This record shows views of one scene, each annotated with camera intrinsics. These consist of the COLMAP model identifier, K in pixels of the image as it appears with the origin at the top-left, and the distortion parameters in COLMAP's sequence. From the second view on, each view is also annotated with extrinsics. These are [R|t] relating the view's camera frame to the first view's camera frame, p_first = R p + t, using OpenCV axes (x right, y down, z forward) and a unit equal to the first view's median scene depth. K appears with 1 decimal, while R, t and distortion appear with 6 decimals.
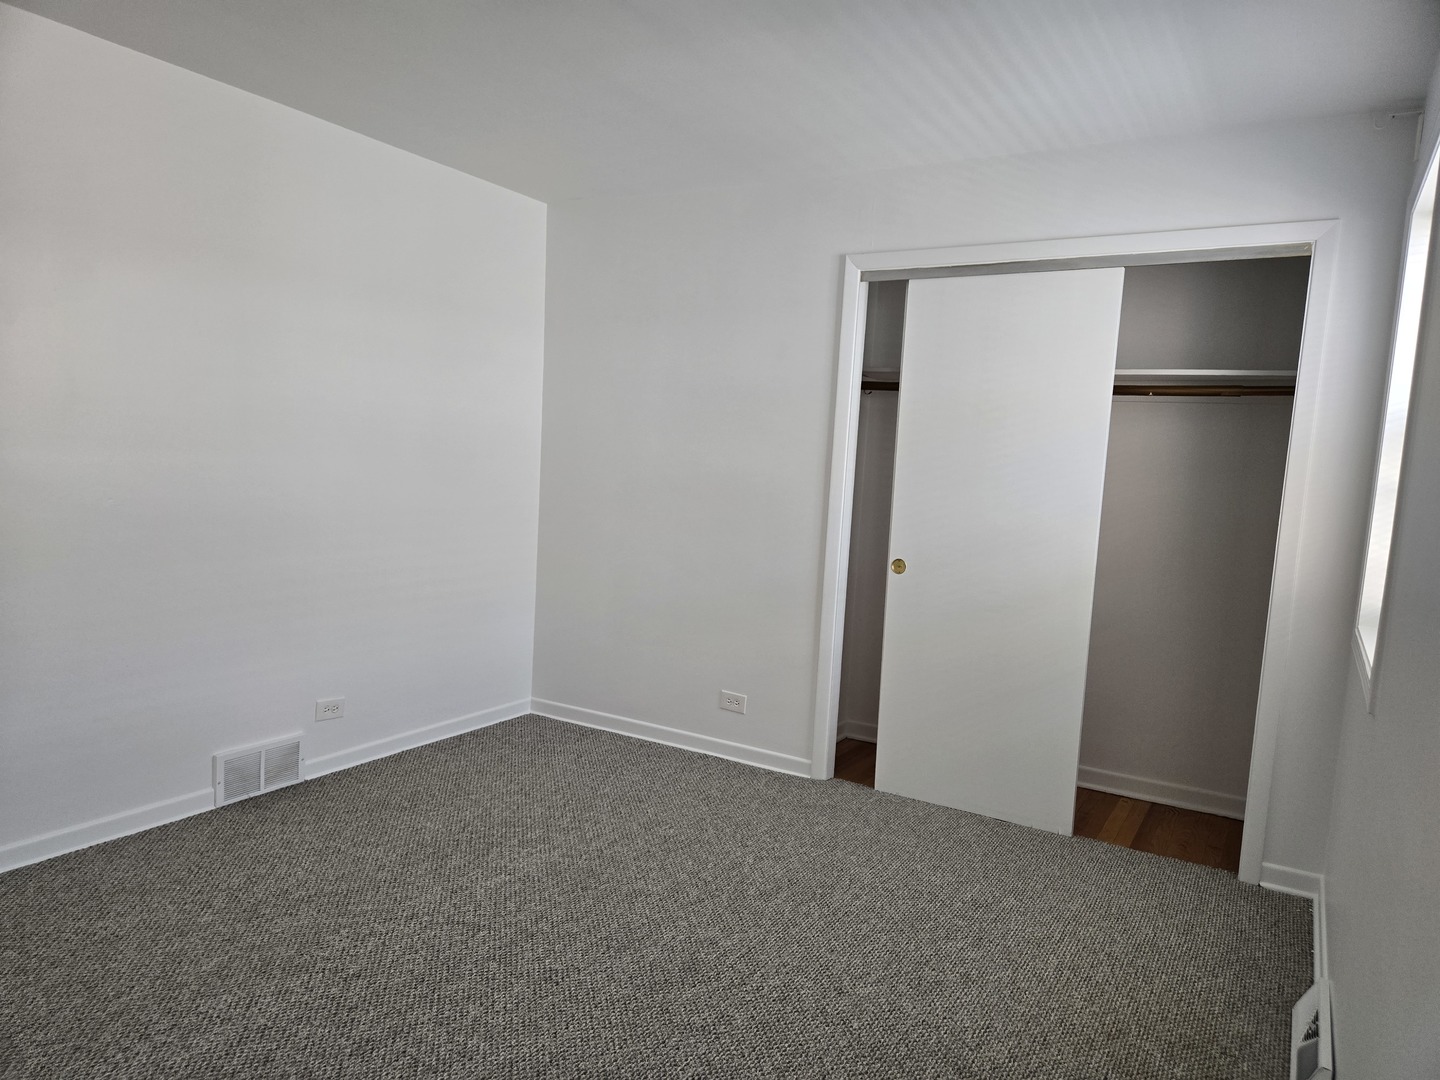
lens RADIAL K [[968.7, 0, 738.9], [0, 968.7, 554.9], [0, 0, 1]] dist [0.073398, -0.063894]
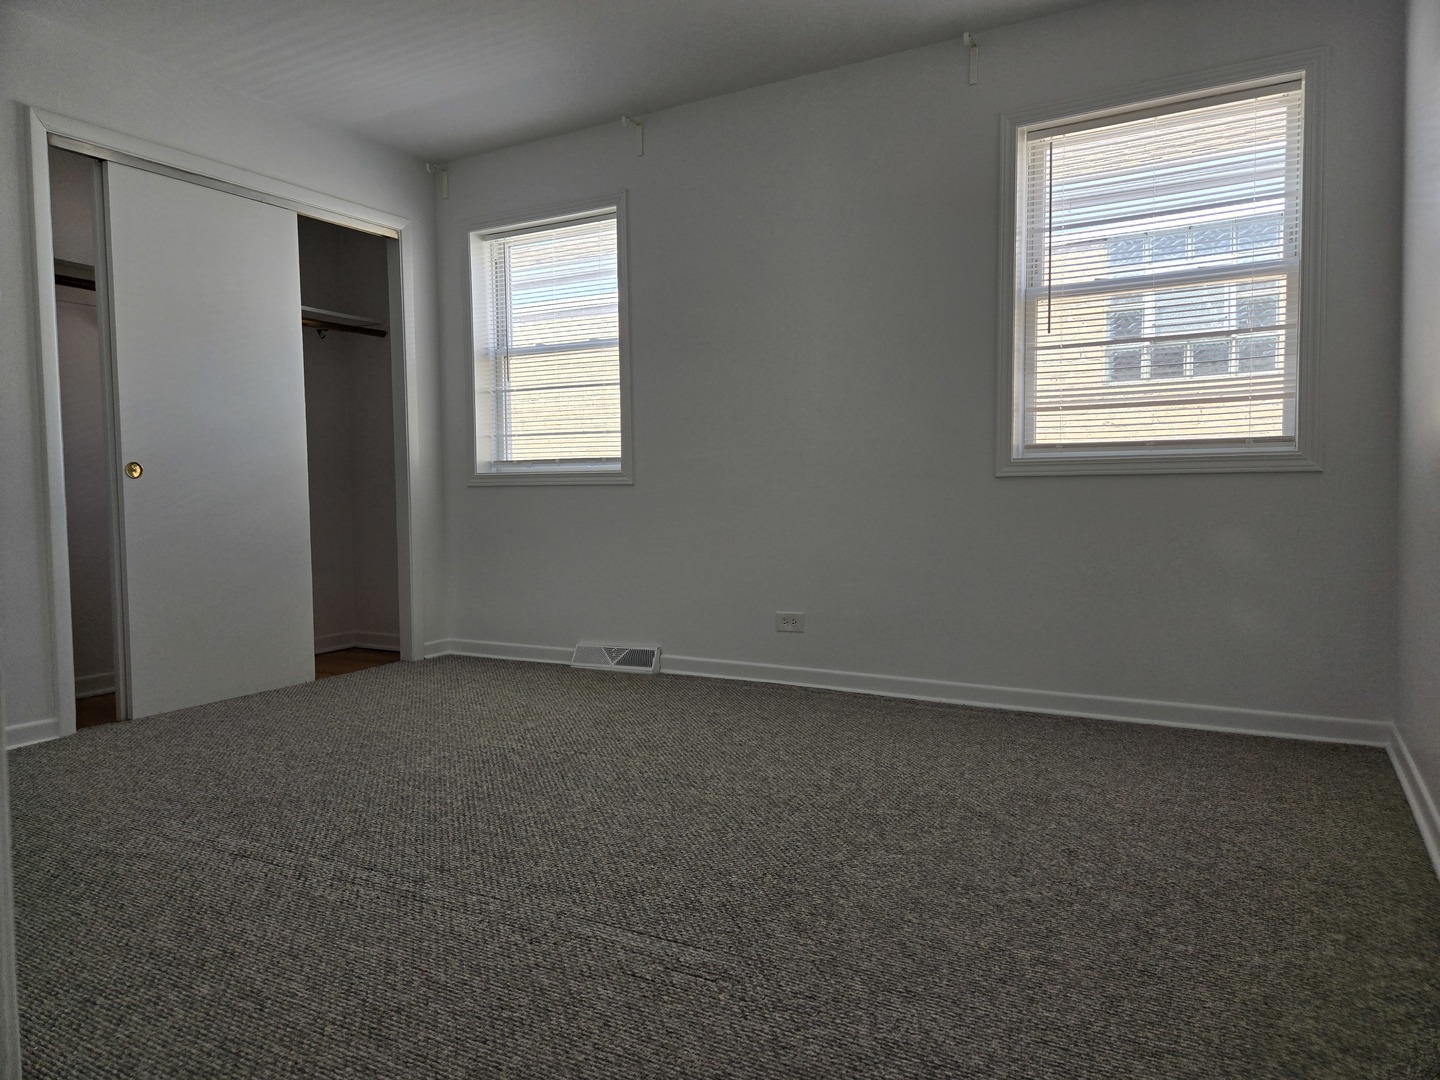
lens RADIAL K [[956.4, 0, 737.4], [0, 956.4, 538.2], [0, 0, 1]] dist [0.065317, -0.052568]
pose [[-0.024977, -0.102330, 0.994437, -0.789465], [0.113039, 0.988078, 0.104514, 0.043109], [-0.993277, 0.115021, -0.013112, 0.447518]]
